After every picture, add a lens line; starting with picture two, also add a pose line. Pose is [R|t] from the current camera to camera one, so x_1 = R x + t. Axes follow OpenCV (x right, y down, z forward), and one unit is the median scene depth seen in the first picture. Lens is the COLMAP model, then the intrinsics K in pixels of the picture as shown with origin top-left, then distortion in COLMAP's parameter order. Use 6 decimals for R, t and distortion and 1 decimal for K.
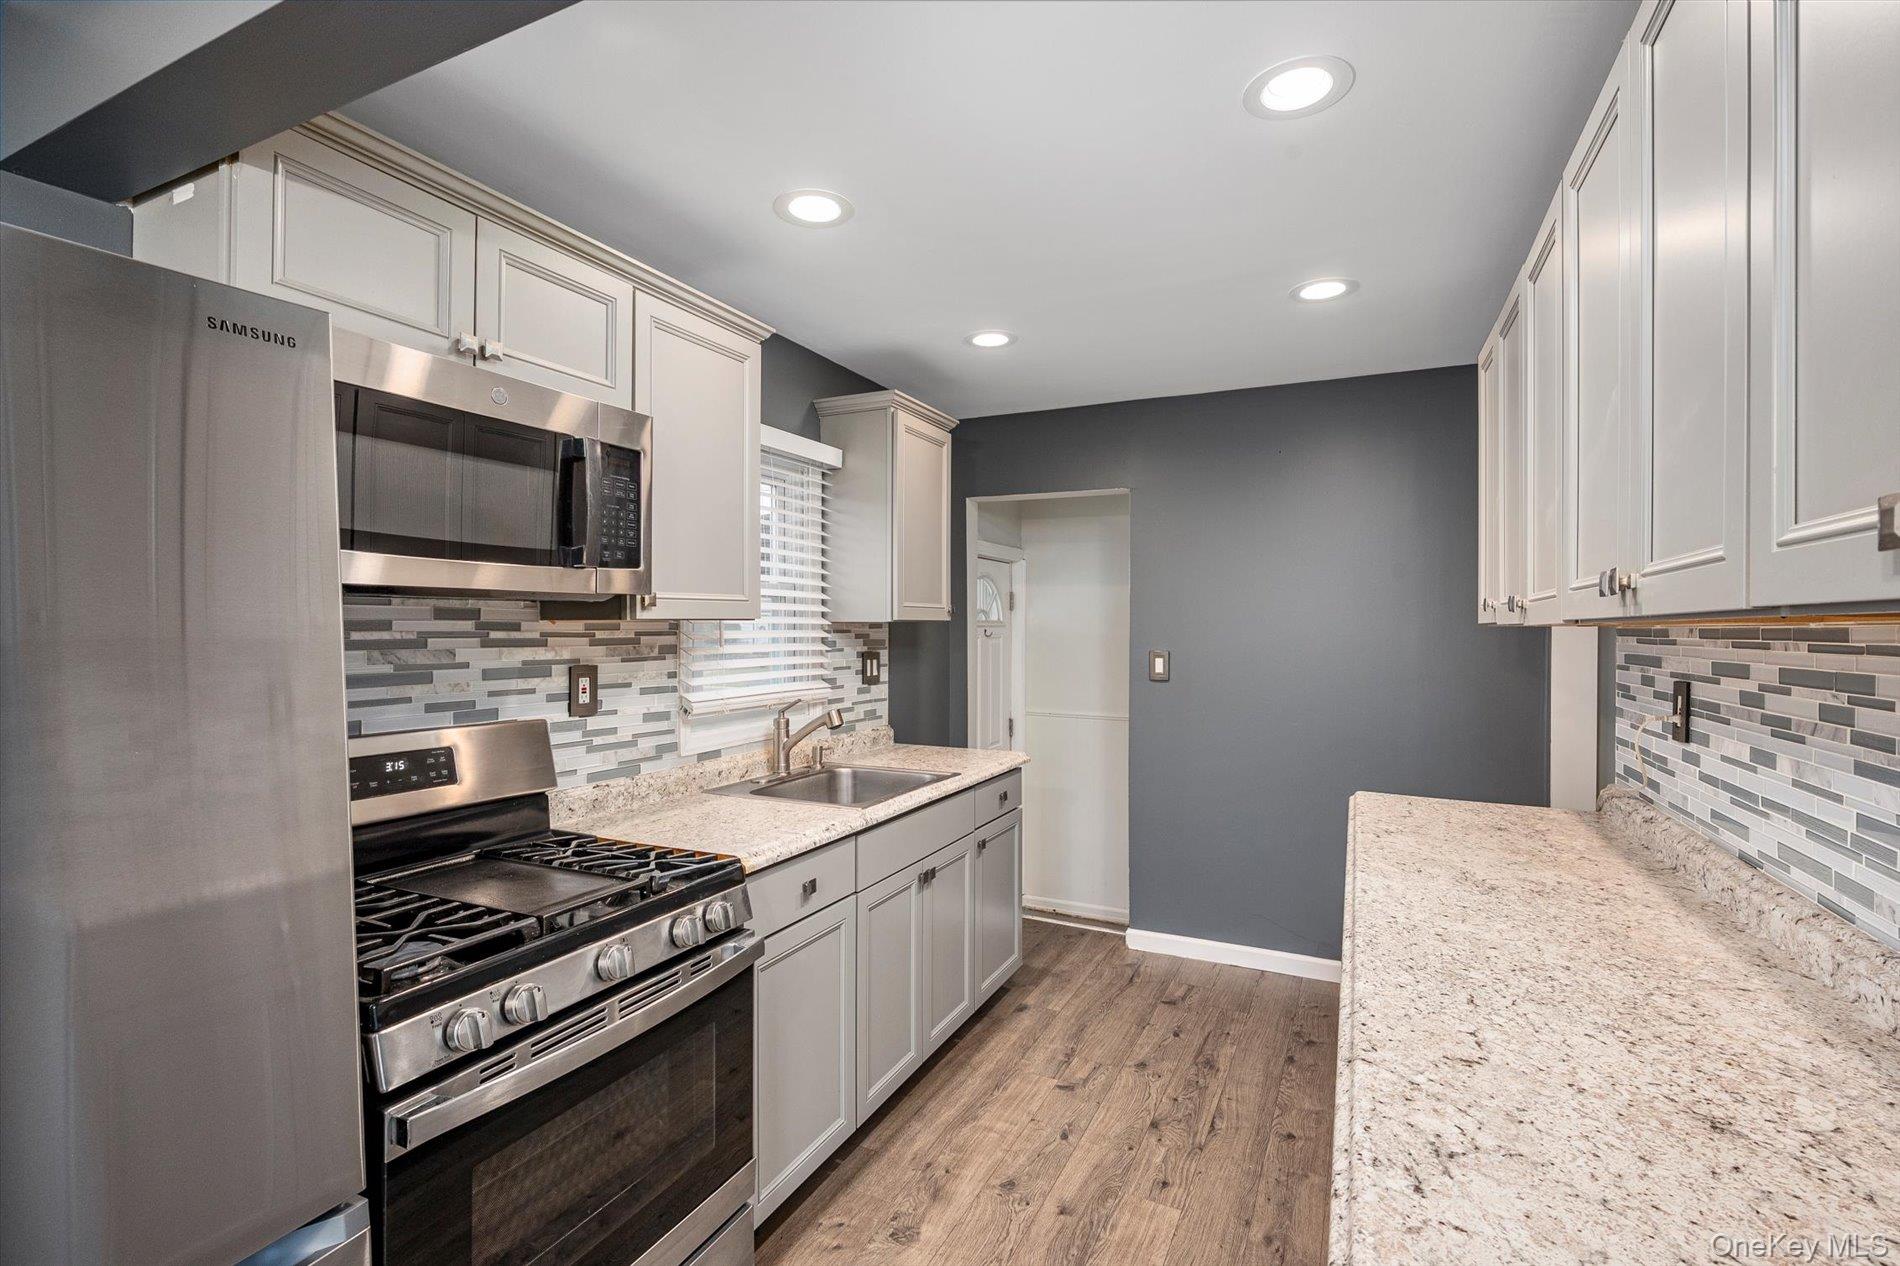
lens RADIAL K [[873.8, 0, 947.8], [0, 873.8, 625.3], [0, 0, 1]] dist [0.005080, 0.000897]
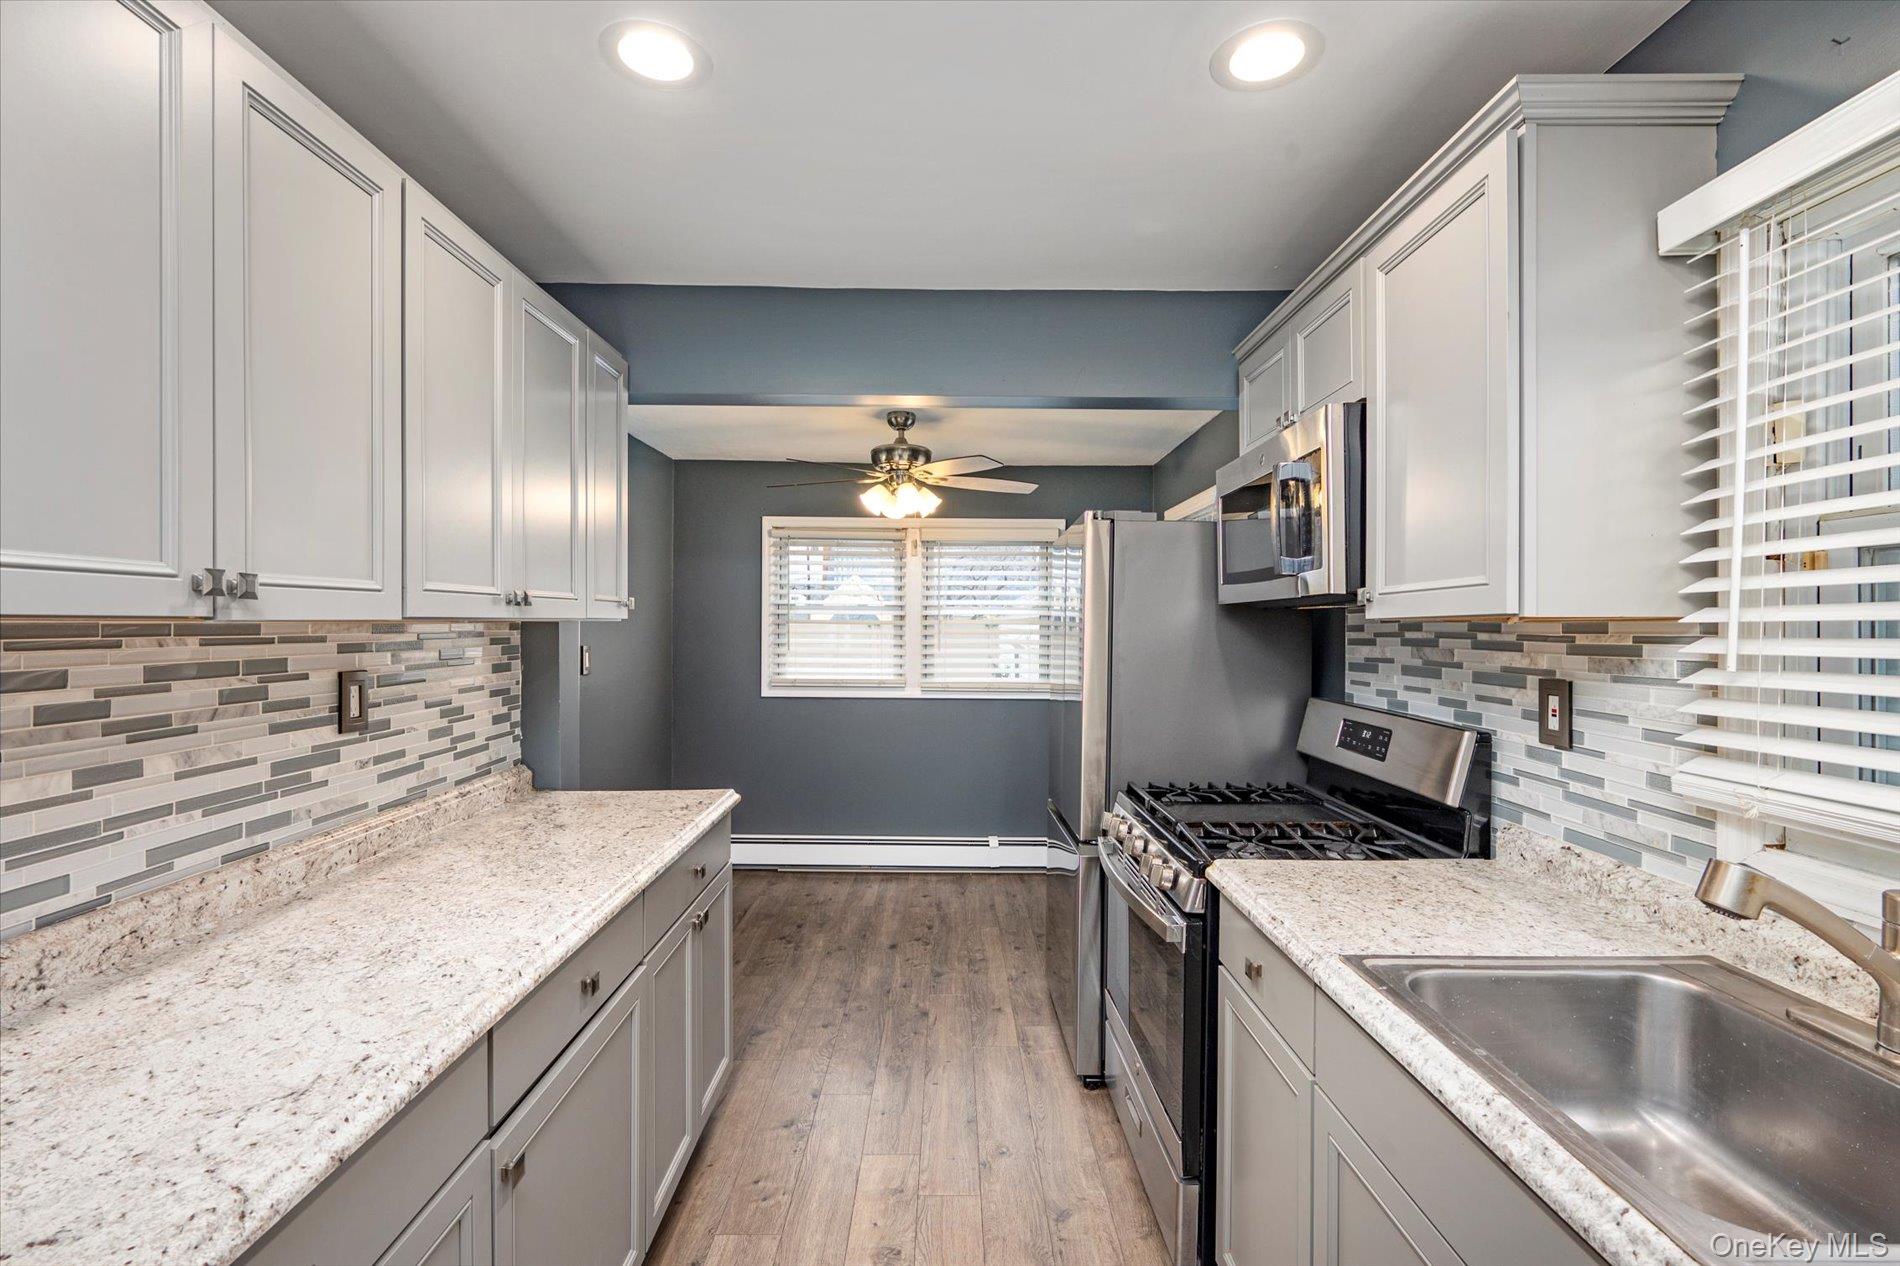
lens RADIAL K [[873.8, 0, 946.3], [0, 873.8, 629.2], [0, 0, 1]] dist [0.005080, 0.000897]
pose [[-0.896602, -0.002408, -0.442831, 0.405773], [-0.003306, 0.999994, 0.001254, 0.003503], [0.442825, 0.002588, -0.896604, 1.515241]]
